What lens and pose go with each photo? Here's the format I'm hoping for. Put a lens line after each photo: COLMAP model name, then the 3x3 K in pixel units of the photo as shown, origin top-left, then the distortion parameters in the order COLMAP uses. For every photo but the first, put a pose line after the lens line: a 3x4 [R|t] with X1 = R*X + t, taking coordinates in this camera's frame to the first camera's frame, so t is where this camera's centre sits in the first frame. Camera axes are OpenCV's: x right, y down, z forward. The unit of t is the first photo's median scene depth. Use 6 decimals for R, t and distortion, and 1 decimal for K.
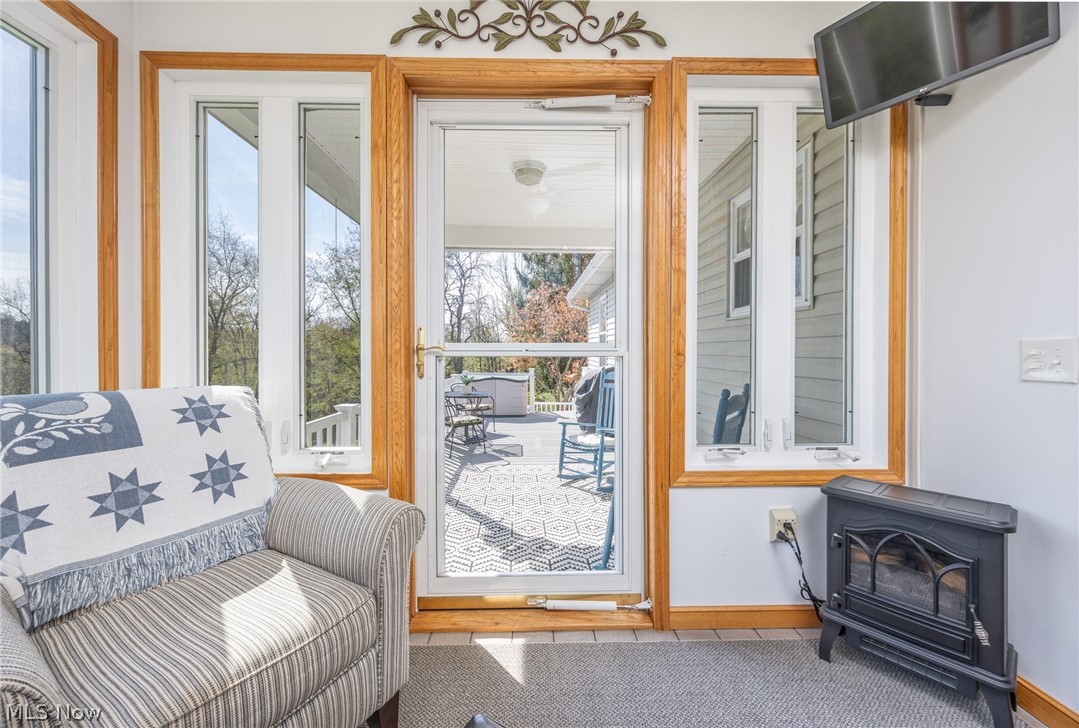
lens RADIAL K [[424.6, 0, 539.5], [0, 424.6, 355.5], [0, 0, 1]] dist [0.001999, 0.000105]
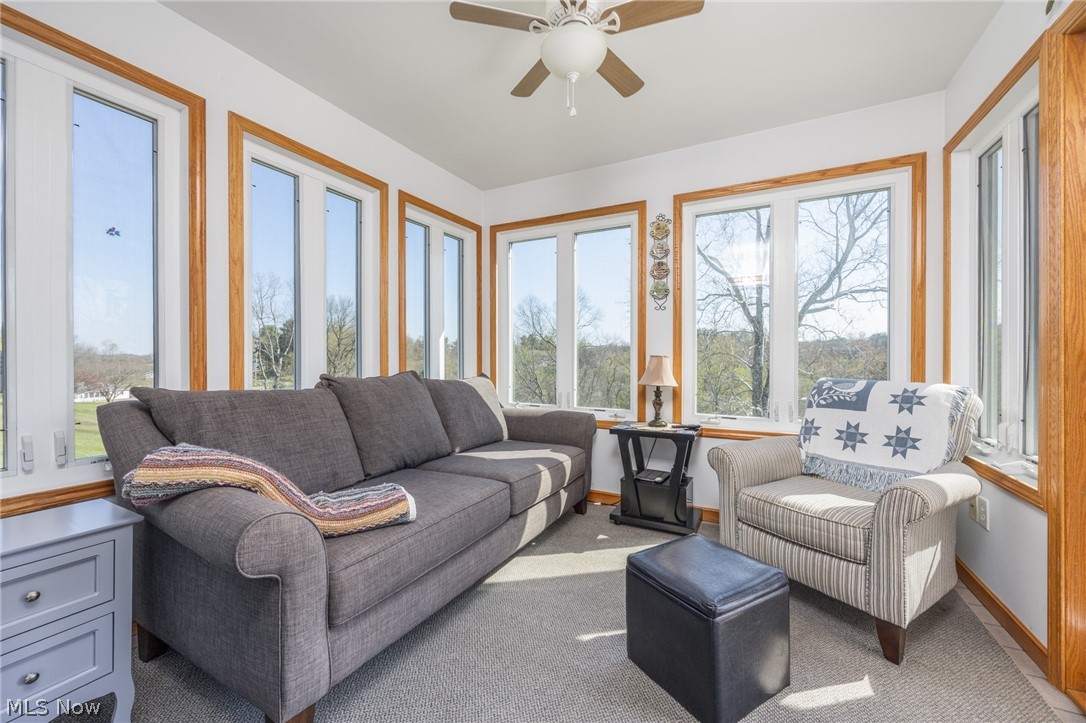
lens RADIAL K [[422.1, 0, 543.6], [0, 422.1, 358.4], [0, 0, 1]] dist [0.006125, 0.000744]
pose [[-0.488147, 0.004100, -0.872752, 1.307210], [-0.004802, 0.999961, 0.007383, -0.015566], [0.872748, 0.007795, -0.488108, 0.713786]]
